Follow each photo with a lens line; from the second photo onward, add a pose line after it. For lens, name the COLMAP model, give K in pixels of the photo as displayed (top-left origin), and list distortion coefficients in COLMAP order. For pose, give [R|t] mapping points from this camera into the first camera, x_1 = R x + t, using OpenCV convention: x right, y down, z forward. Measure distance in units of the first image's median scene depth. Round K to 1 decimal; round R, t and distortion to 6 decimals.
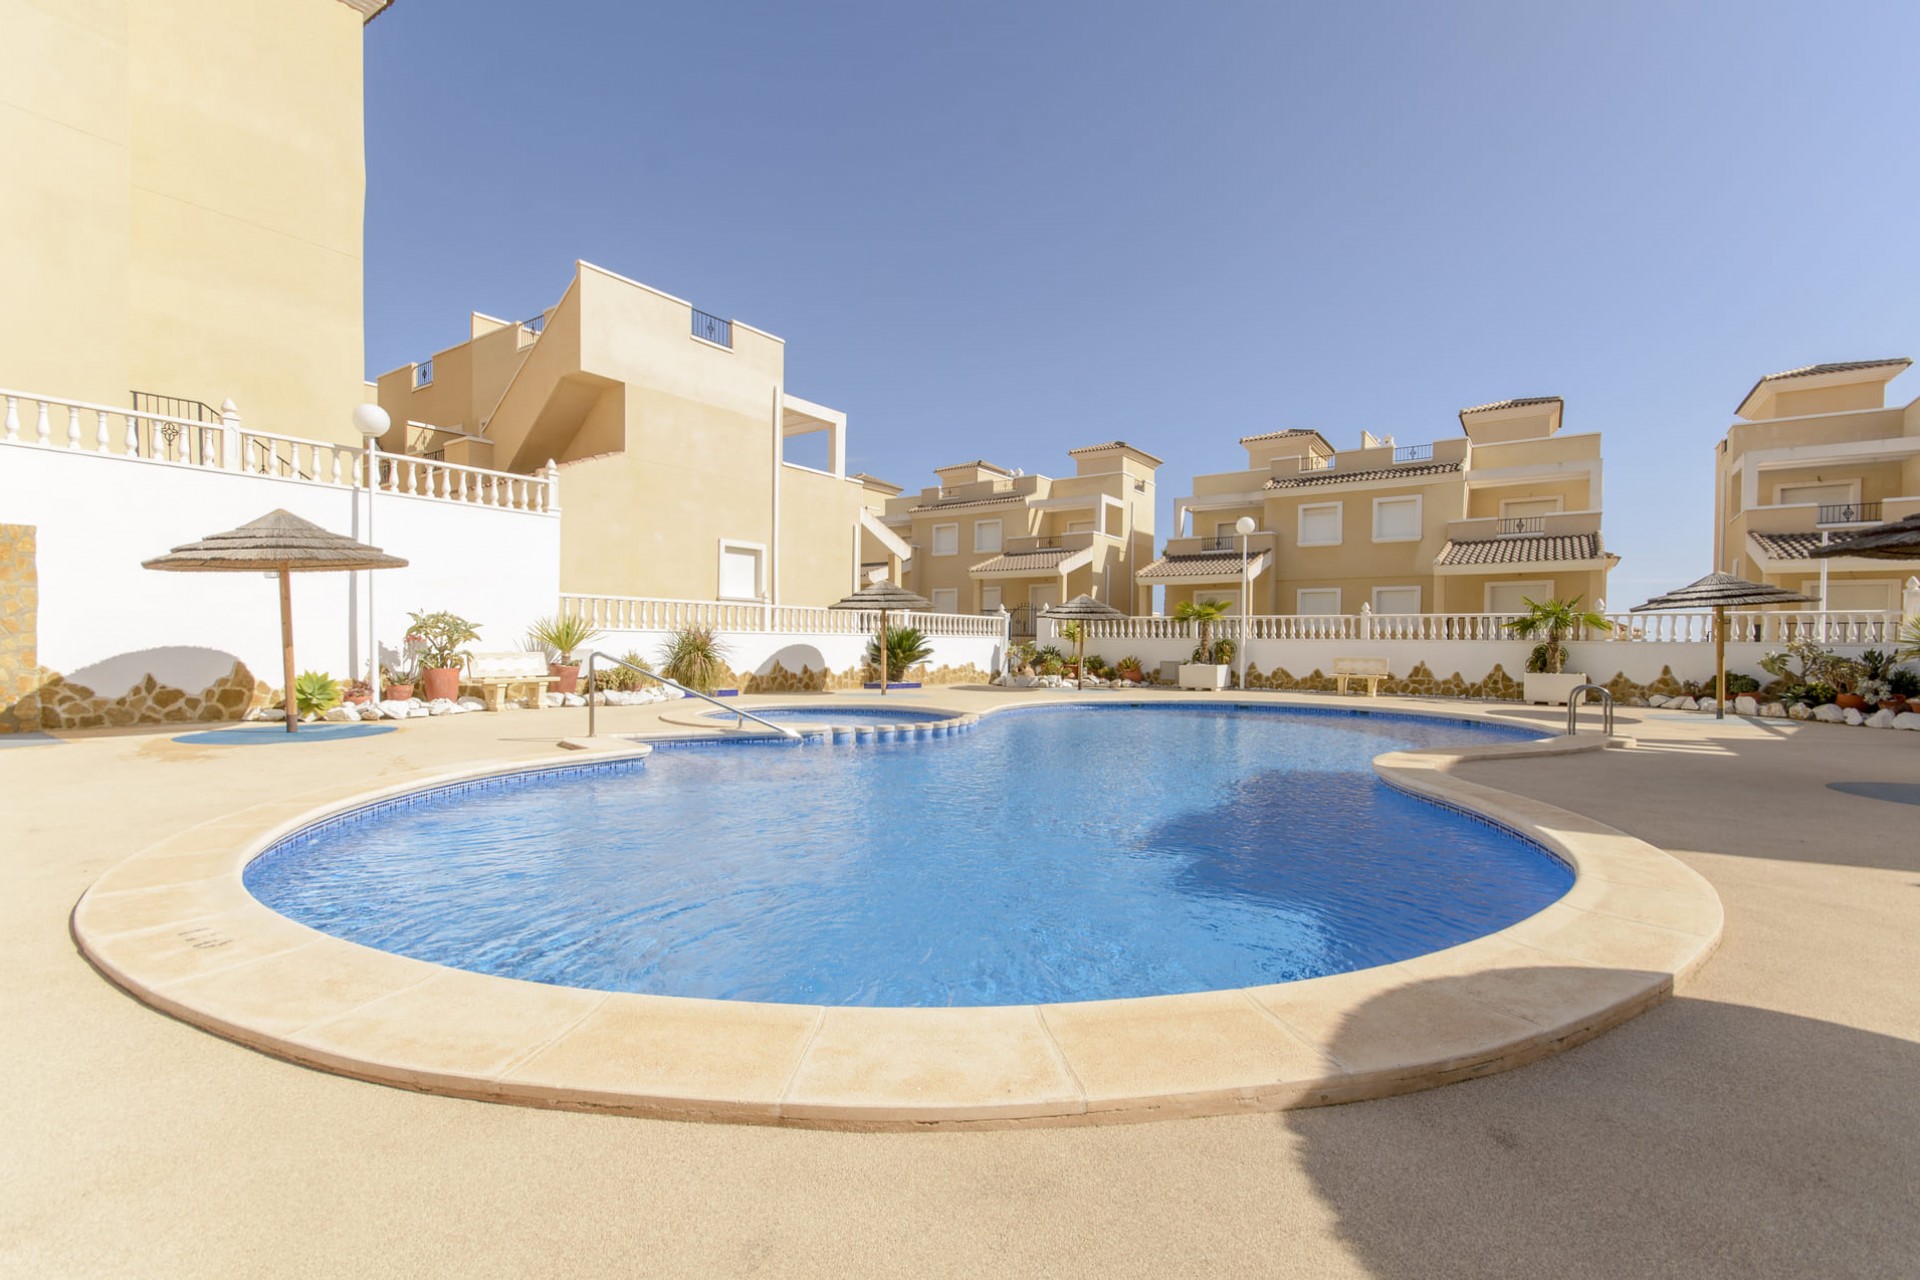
lens RADIAL K [[854.6, 0, 960.0], [0, 854.6, 640.0], [0, 0, 1]] dist [0.003746, 0.000298]
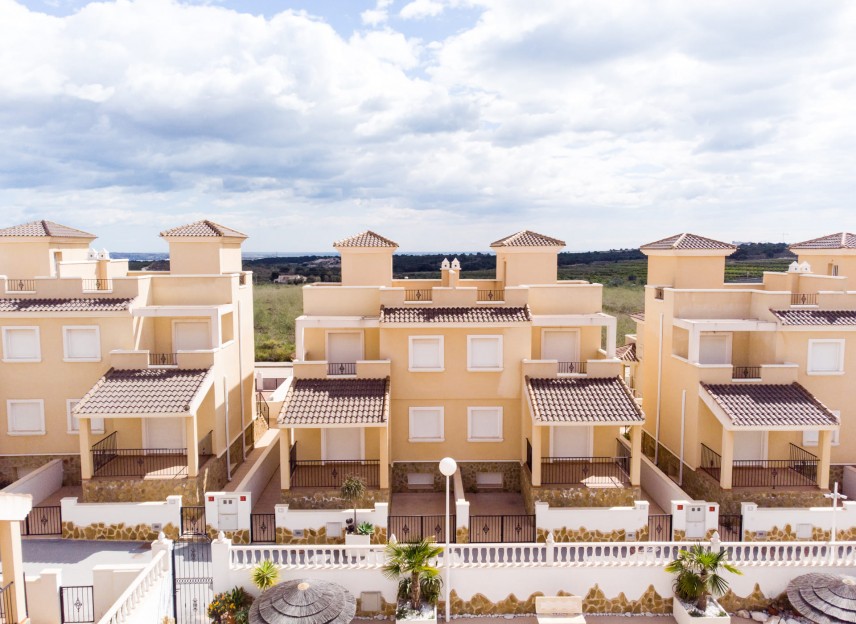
lens RADIAL K [[638.1, 0, 428.0], [0, 638.1, 312.0], [0, 0, 1]] dist [0.053836, -0.079021]
pose [[0.805434, -0.068245, 0.588744, -0.122476], [0.005077, 0.994107, 0.108287, -0.402746], [-0.592664, -0.084229, 0.801034, 0.428618]]
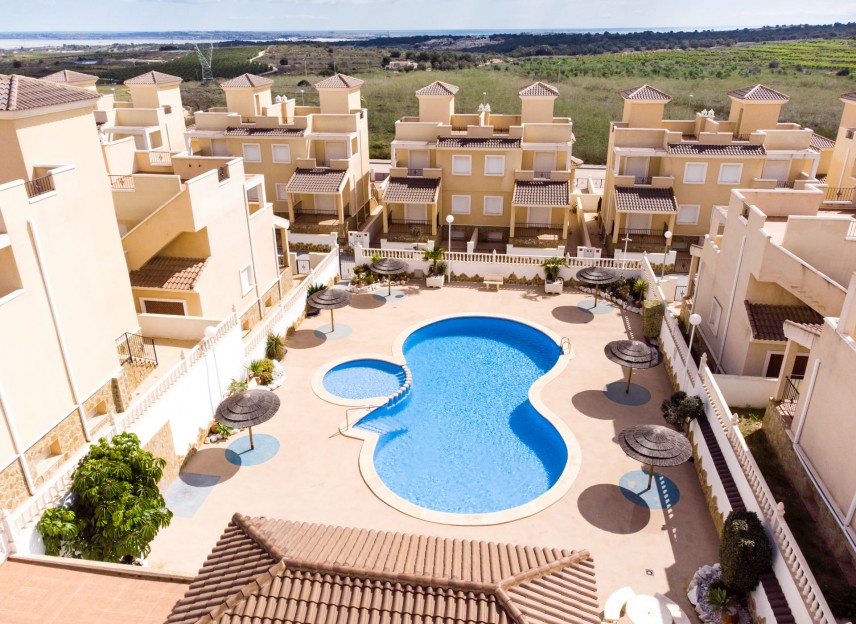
lens RADIAL K [[638.1, 0, 428.0], [0, 638.1, 312.0], [0, 0, 1]] dist [0.053836, -0.079021]
pose [[0.896316, -0.194157, 0.398648, -0.494666], [0.011551, 0.908958, 0.416727, -0.652139], [-0.443265, -0.368914, 0.816957, -0.539665]]
